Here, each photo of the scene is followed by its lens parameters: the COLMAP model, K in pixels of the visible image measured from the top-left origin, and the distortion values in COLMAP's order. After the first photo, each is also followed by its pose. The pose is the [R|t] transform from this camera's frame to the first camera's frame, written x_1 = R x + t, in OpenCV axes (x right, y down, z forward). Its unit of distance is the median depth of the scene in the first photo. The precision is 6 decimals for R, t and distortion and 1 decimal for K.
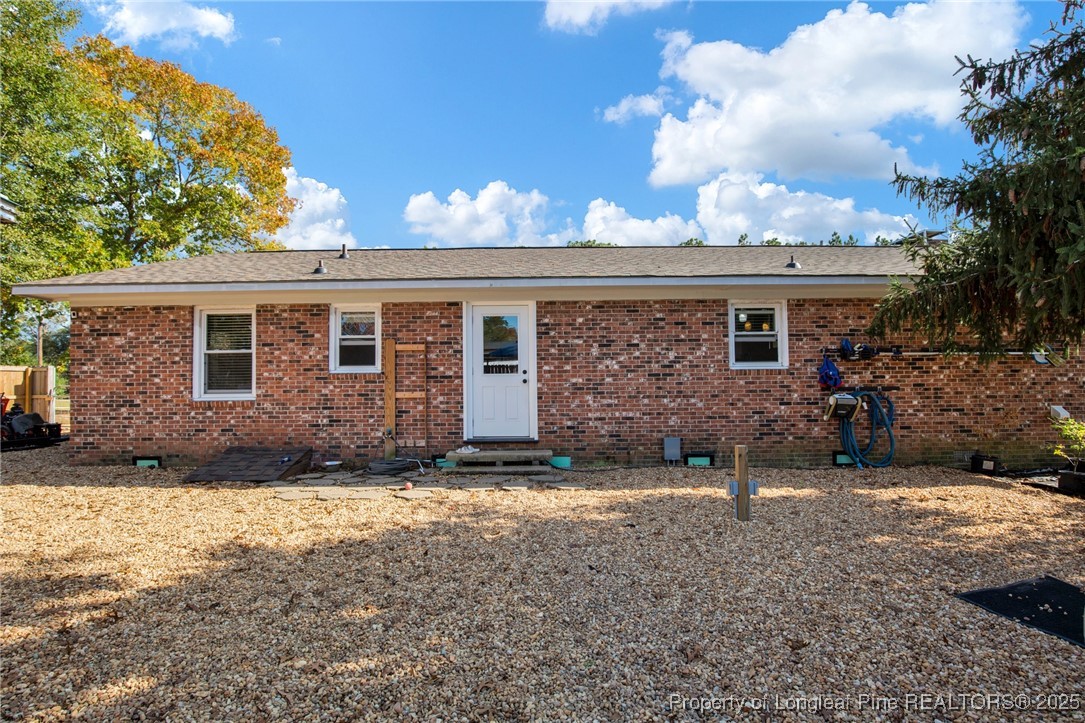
lens RADIAL K [[504.1, 0, 541.0], [0, 504.1, 358.0], [0, 0, 1]] dist [-0.021447, -0.000018]
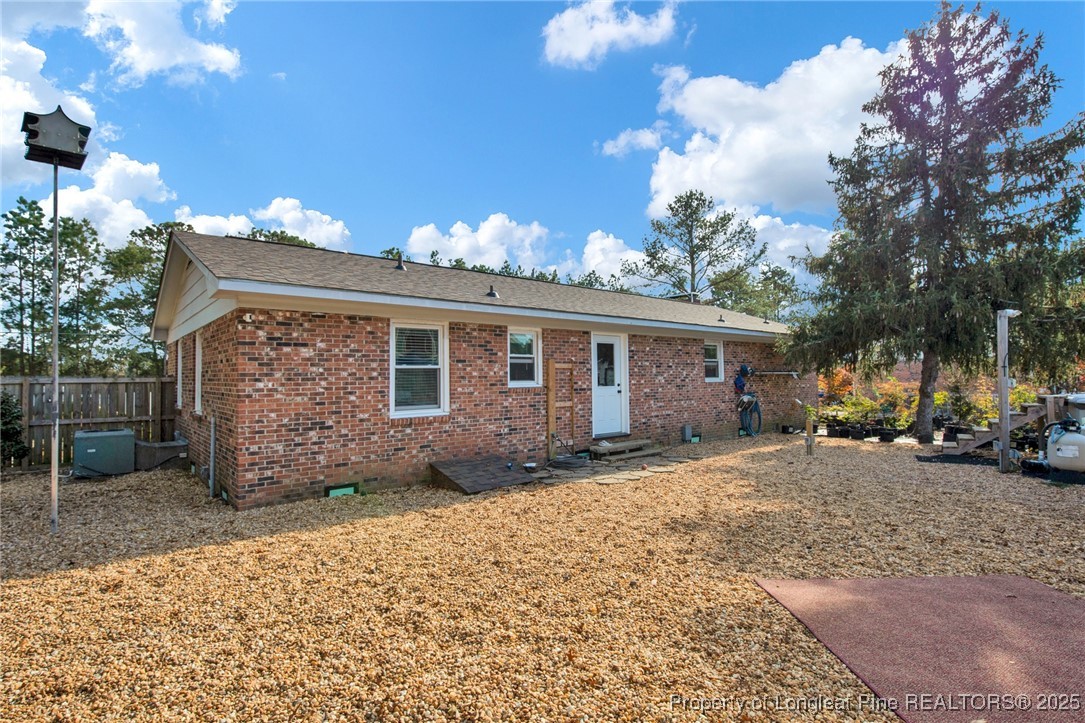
lens RADIAL K [[504.1, 0, 541.0], [0, 504.1, 358.0], [0, 0, 1]] dist [-0.021447, -0.000018]
pose [[0.766288, 0.025352, 0.641997, -1.095072], [-0.008467, 0.999533, -0.029364, -0.003437], [-0.642442, 0.017066, 0.766145, 0.084676]]
